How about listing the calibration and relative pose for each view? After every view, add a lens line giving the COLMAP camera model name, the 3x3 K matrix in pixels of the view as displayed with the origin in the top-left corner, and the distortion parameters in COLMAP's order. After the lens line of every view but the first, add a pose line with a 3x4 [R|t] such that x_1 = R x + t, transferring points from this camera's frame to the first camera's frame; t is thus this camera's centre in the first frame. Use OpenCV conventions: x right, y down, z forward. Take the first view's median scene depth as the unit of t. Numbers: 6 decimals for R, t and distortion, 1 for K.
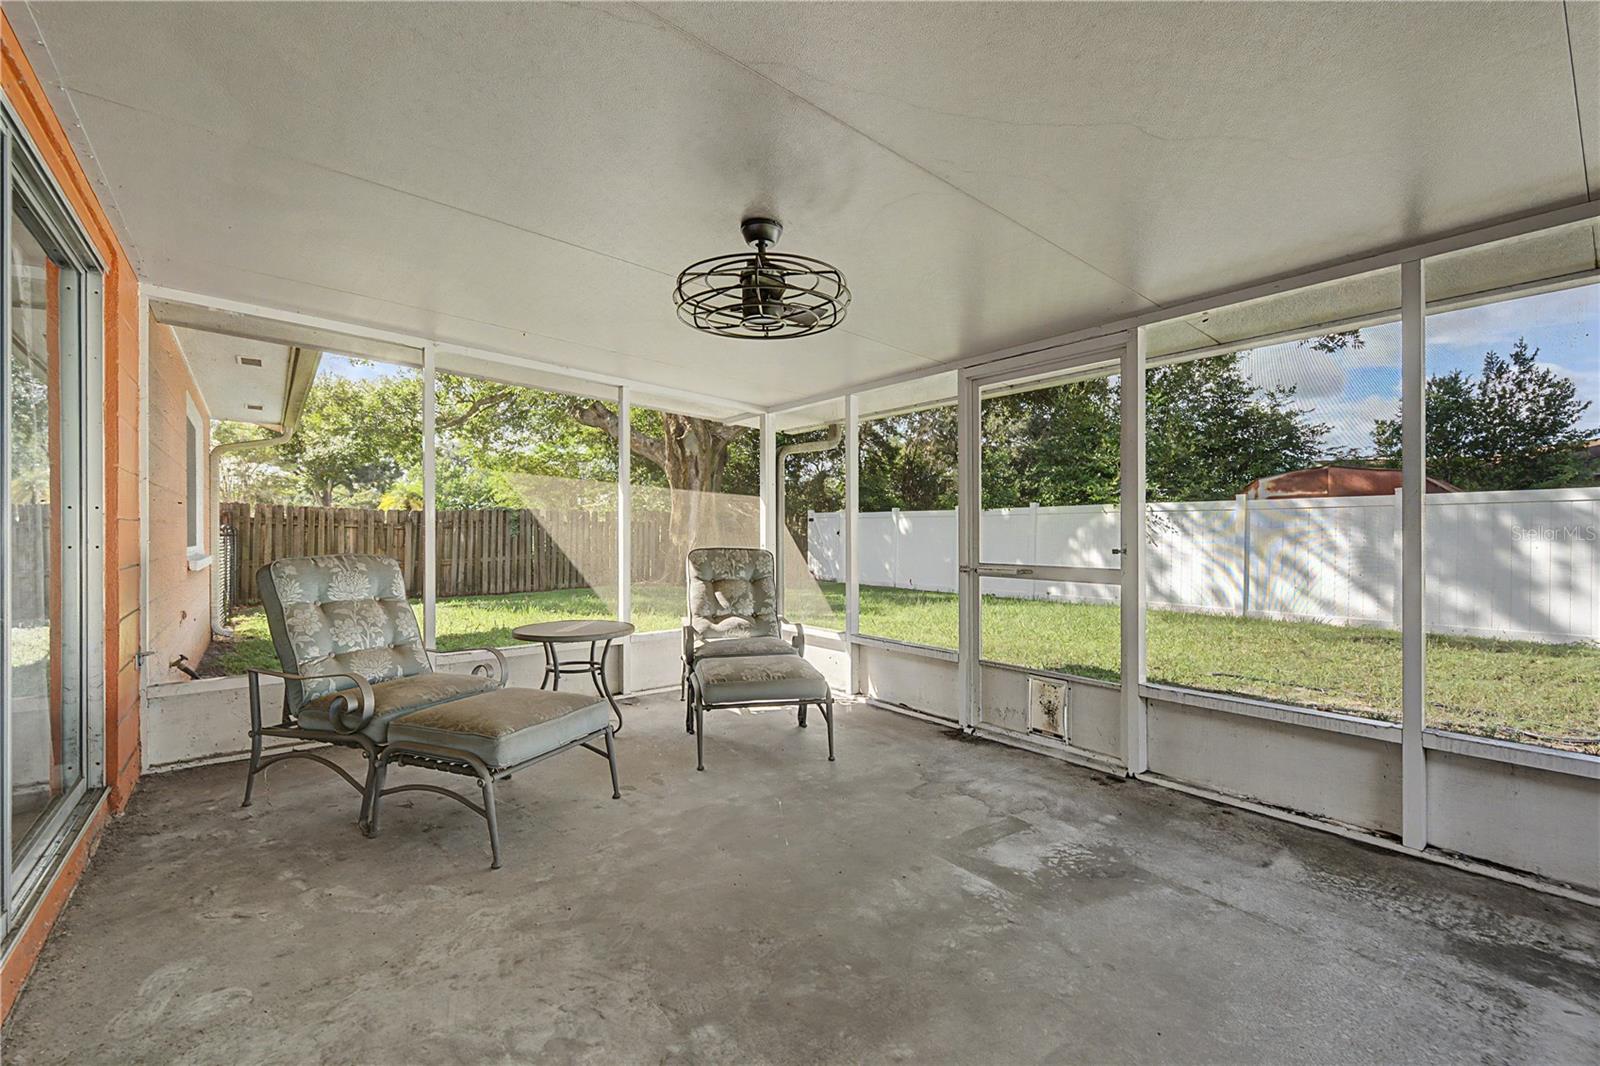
lens RADIAL K [[652.3, 0, 807.0], [0, 652.3, 537.2], [0, 0, 1]] dist [0.001686, -0.000112]
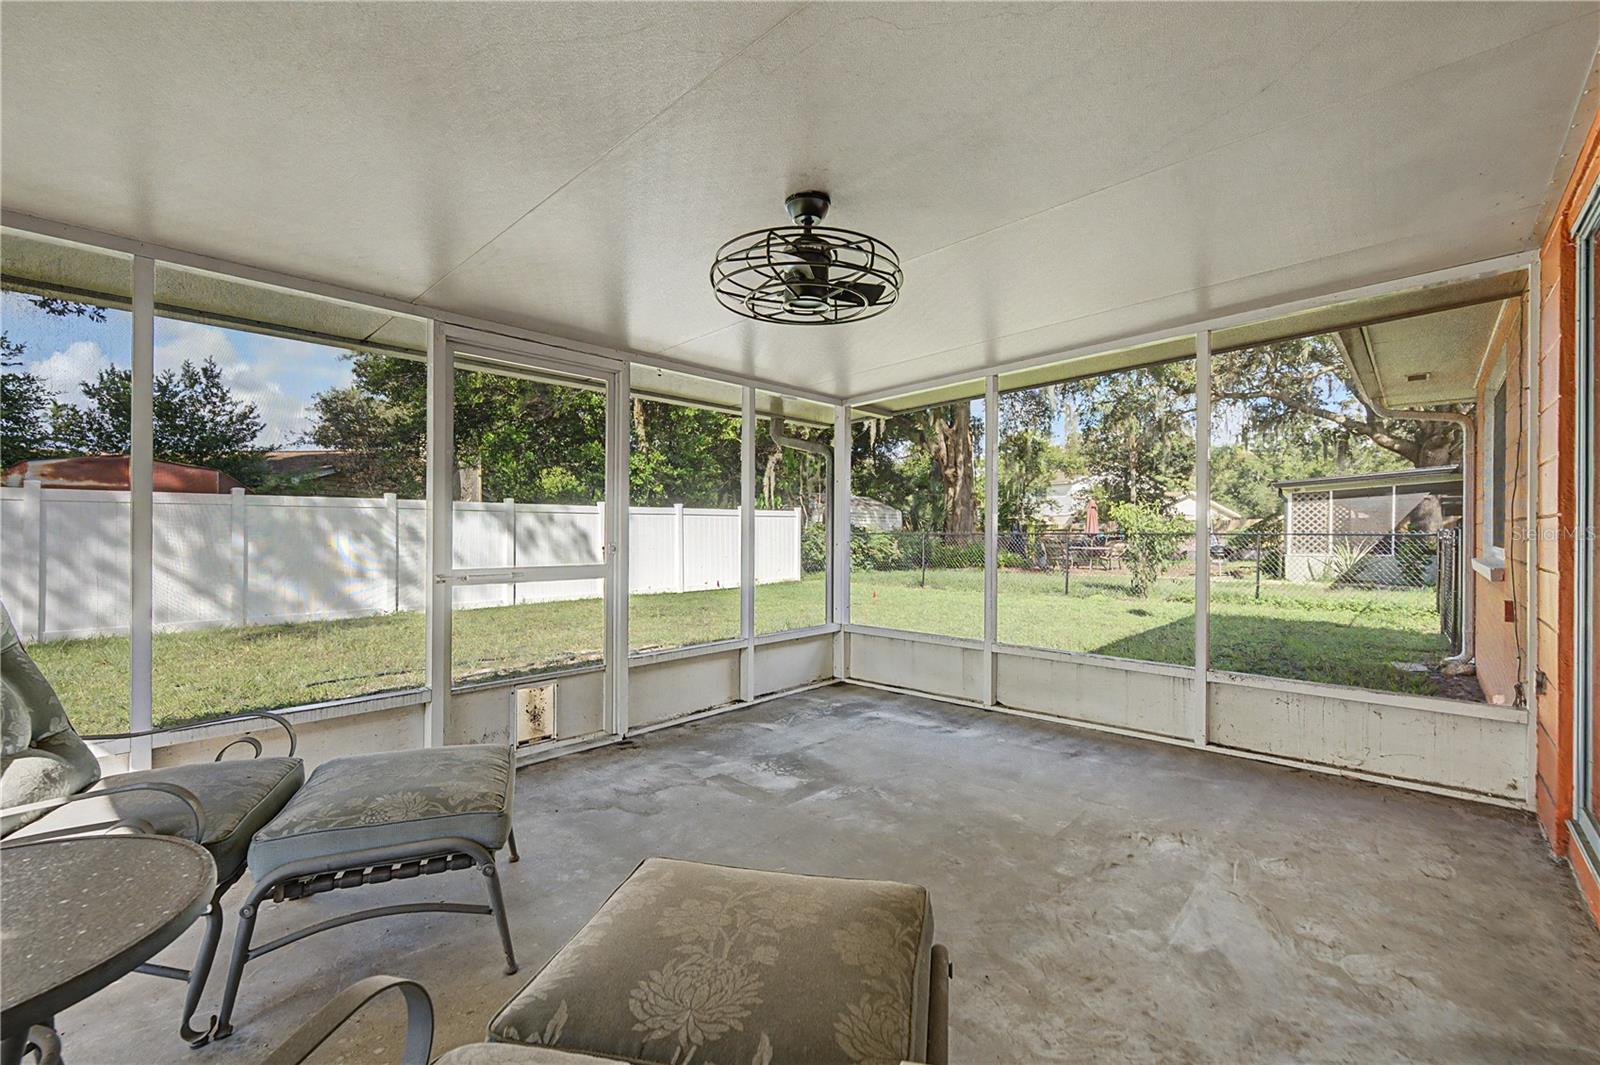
lens RADIAL K [[652.3, 0, 797.0], [0, 652.3, 537.7], [0, 0, 1]] dist [0.001686, -0.000112]
pose [[-0.116063, -0.005278, 0.993228, -0.669134], [0.004192, 0.999974, 0.005804, -0.003294], [-0.993233, 0.004837, -0.116038, 0.765000]]
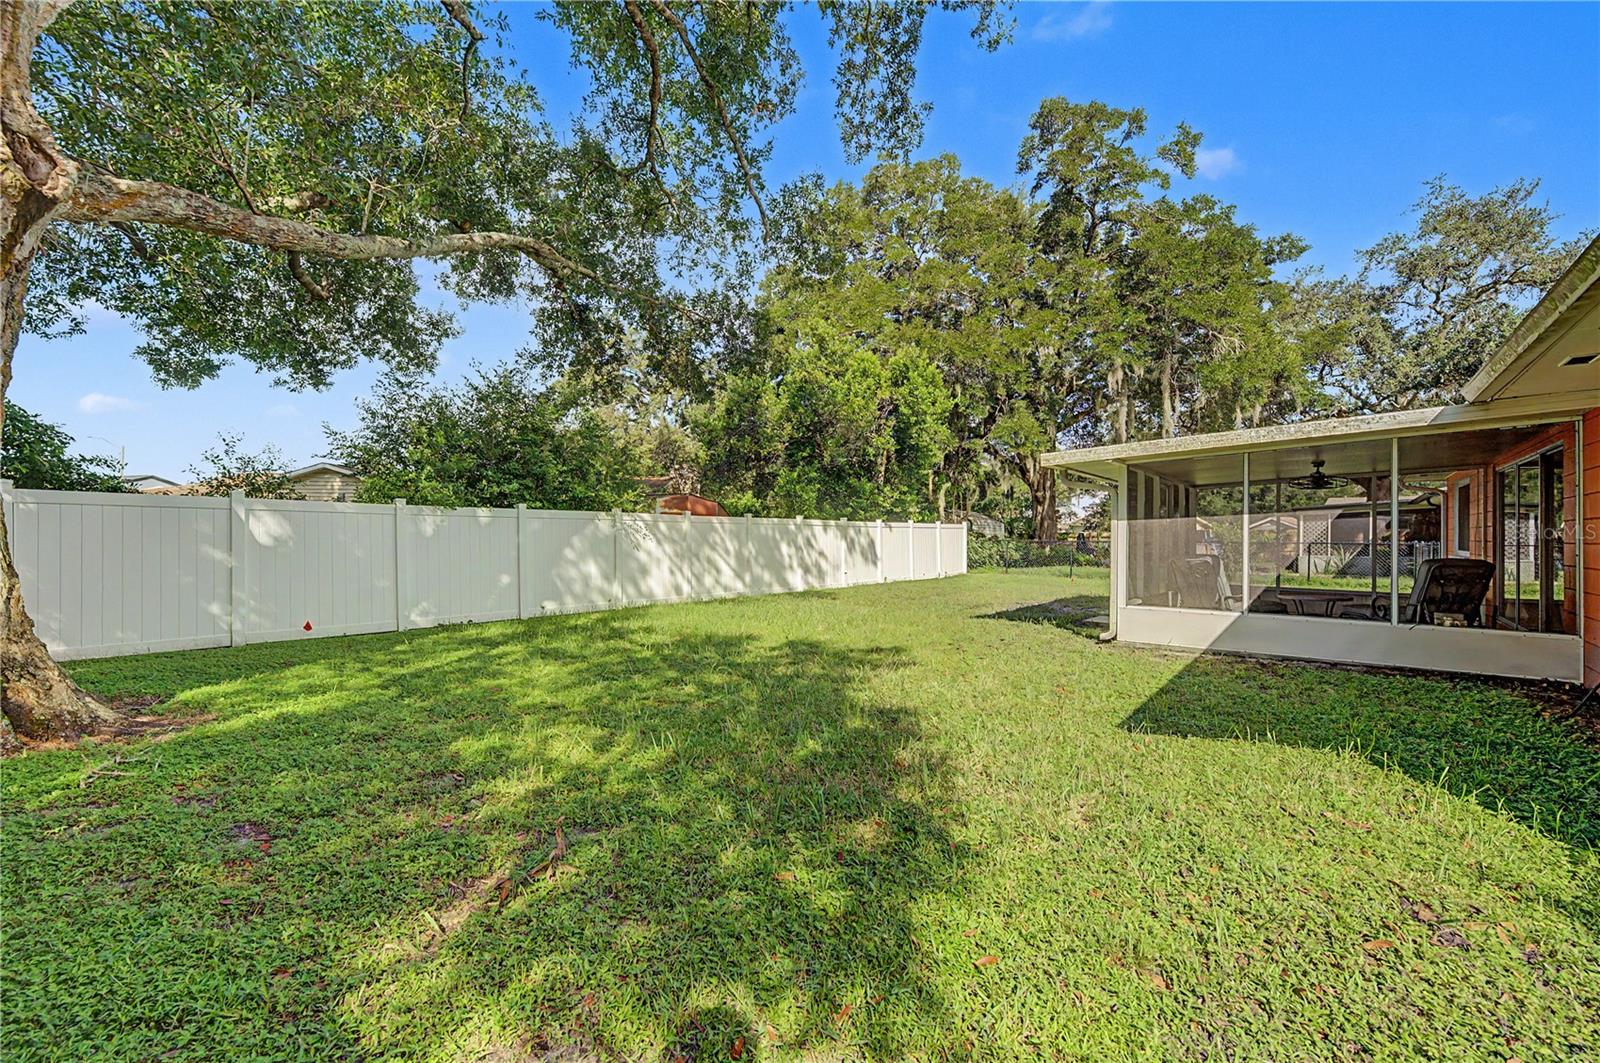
lens RADIAL K [[652.3, 0, 808.9], [0, 652.3, 536.0], [0, 0, 1]] dist [0.001686, -0.000112]
pose [[-0.210559, -0.000976, 0.977581, -2.446479], [-0.002058, 0.999998, 0.000555, -0.066256], [-0.977579, -0.001895, -0.210561, 3.775458]]
